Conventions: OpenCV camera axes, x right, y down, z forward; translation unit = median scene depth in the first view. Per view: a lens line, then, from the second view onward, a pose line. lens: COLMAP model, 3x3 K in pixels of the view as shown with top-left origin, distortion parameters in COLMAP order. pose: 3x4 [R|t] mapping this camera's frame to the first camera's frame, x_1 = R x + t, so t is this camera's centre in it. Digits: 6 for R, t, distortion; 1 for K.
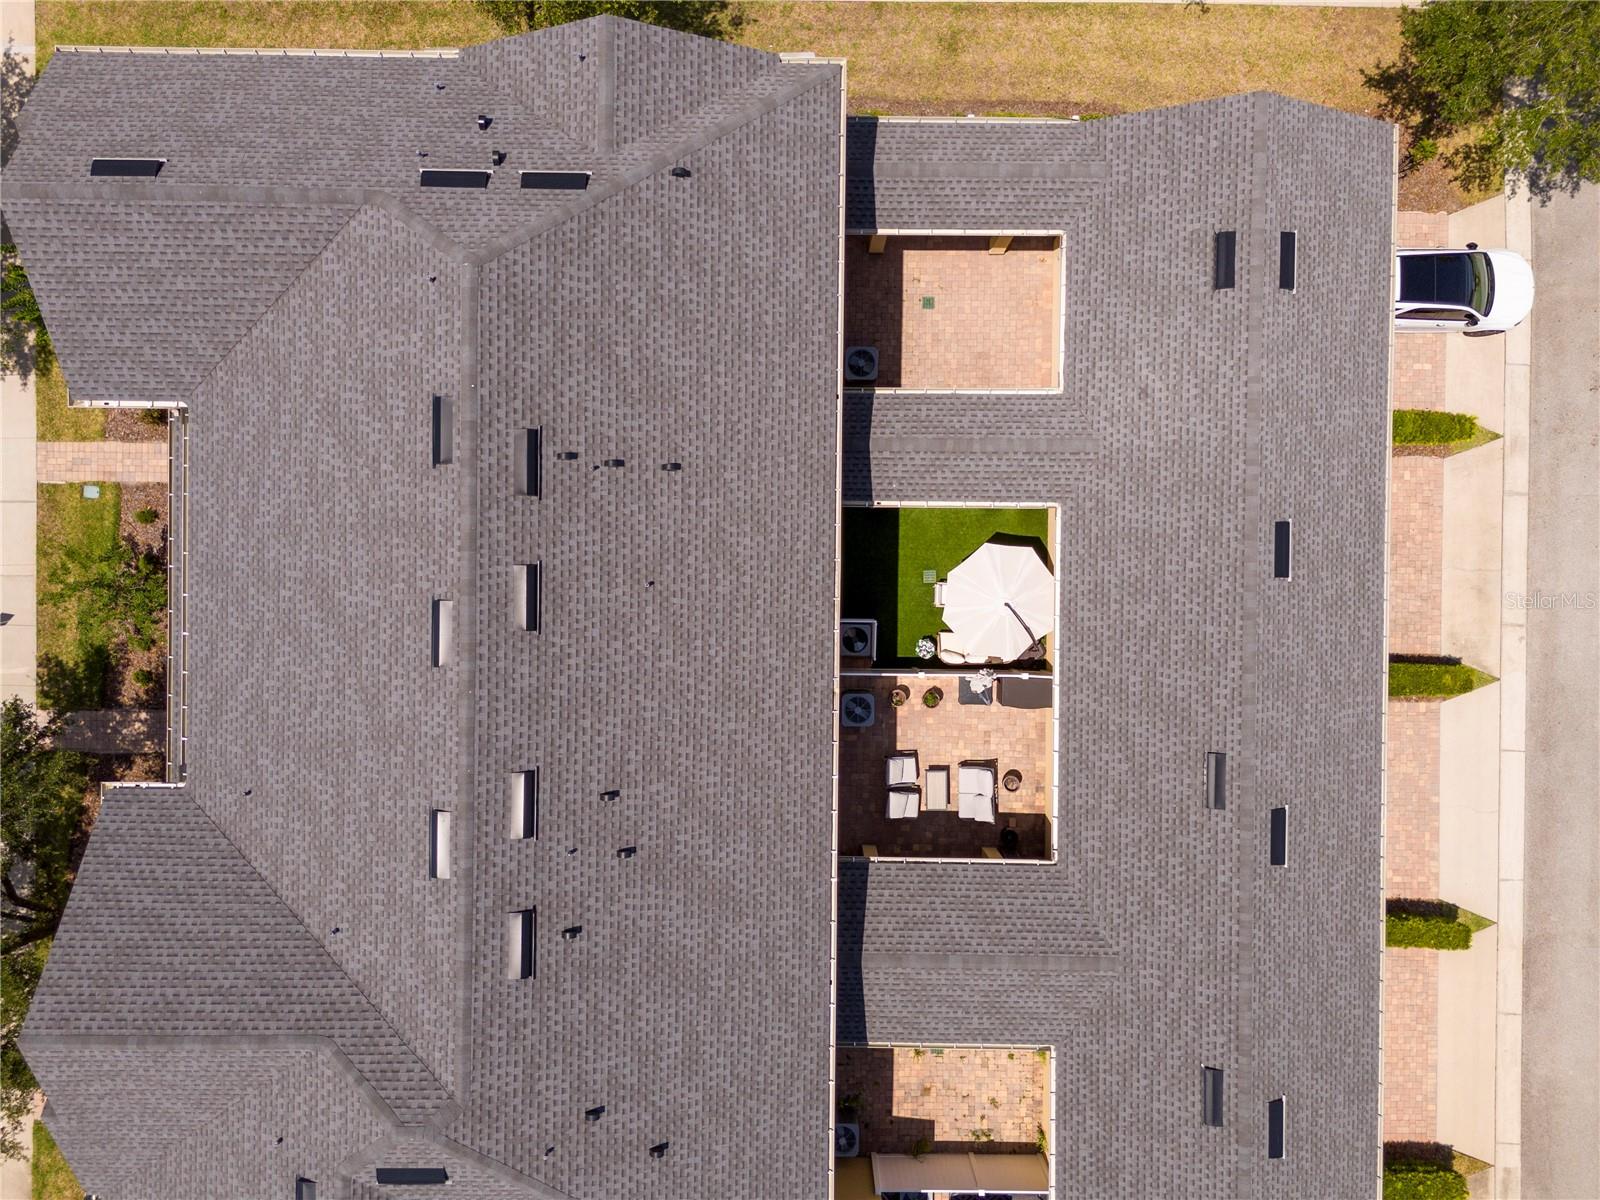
lens RADIAL K [[1181.4, 0, 805.5], [0, 1181.4, 597.8], [0, 0, 1]] dist [0.057741, -0.046658]
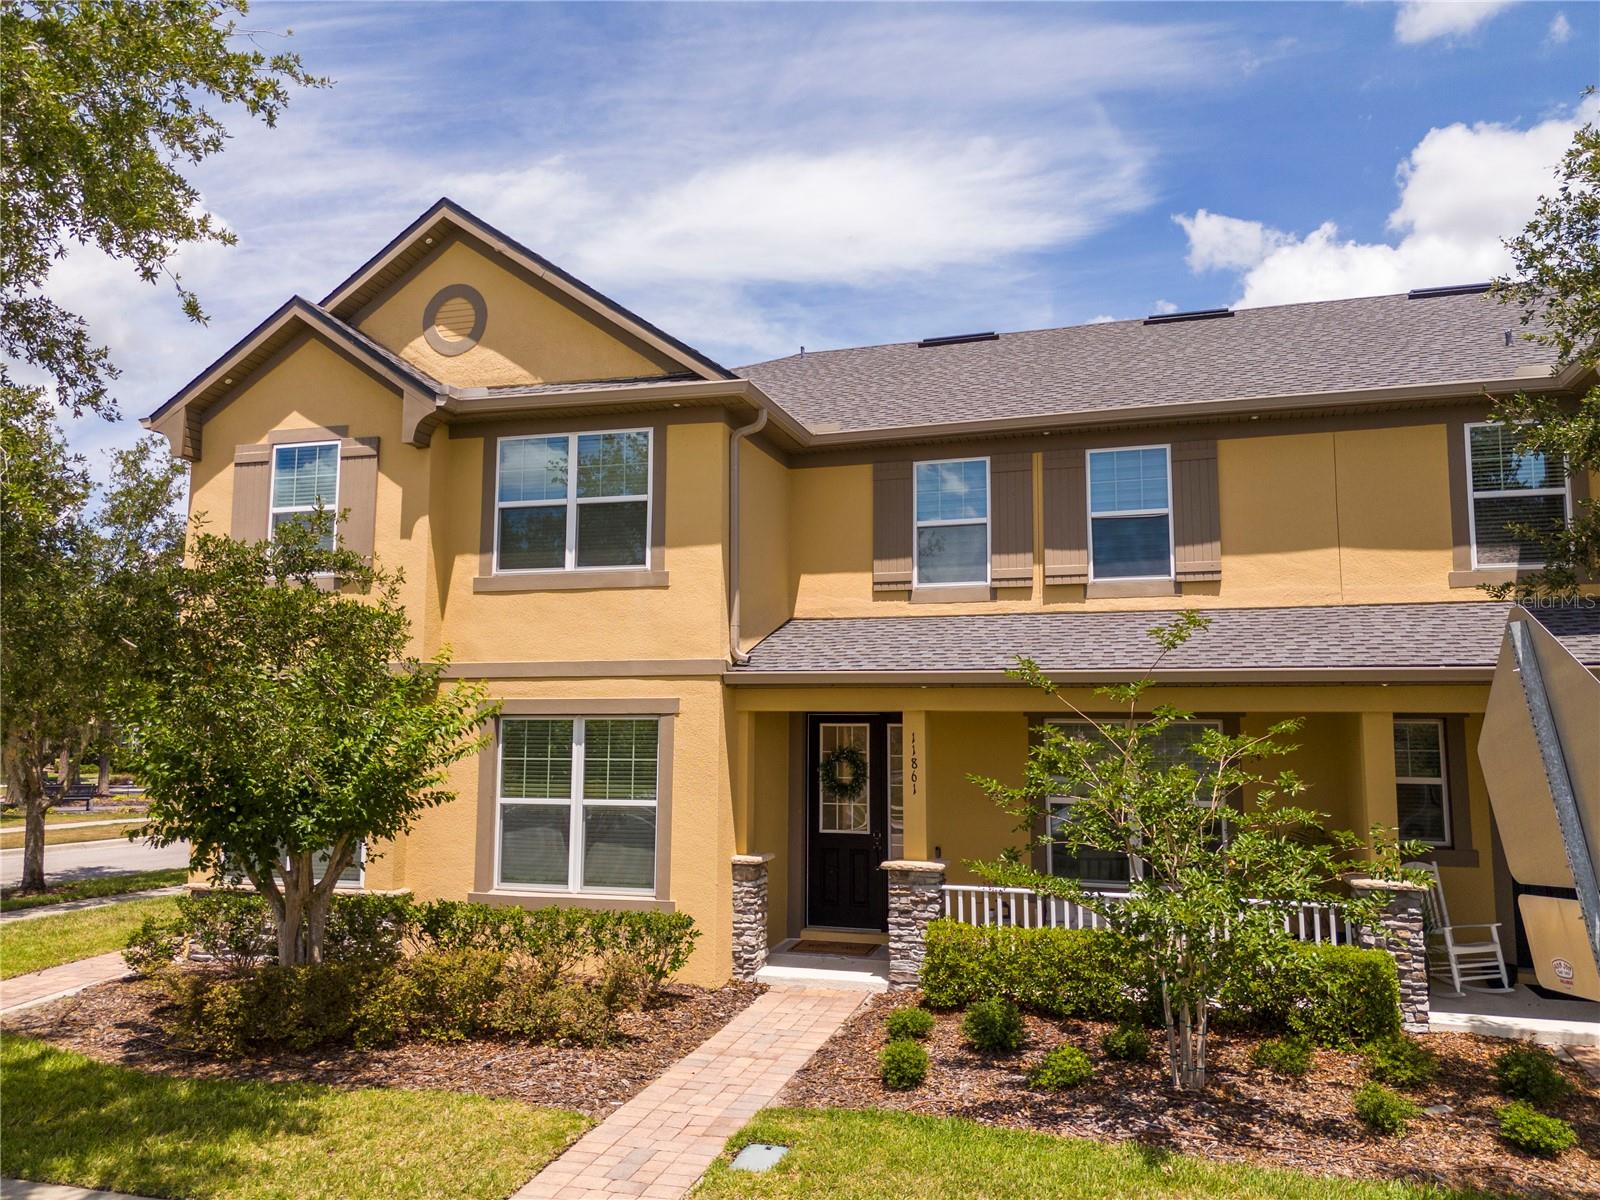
lens RADIAL K [[1181.4, 0, 805.5], [0, 1181.4, 597.8], [0, 0, 1]] dist [0.057741, -0.046658]
pose [[0.274416, 0.116354, 0.954546, -0.849907], [0.961611, -0.032305, -0.272509, -0.006100], [-0.000871, 0.992682, -0.120753, 0.913931]]
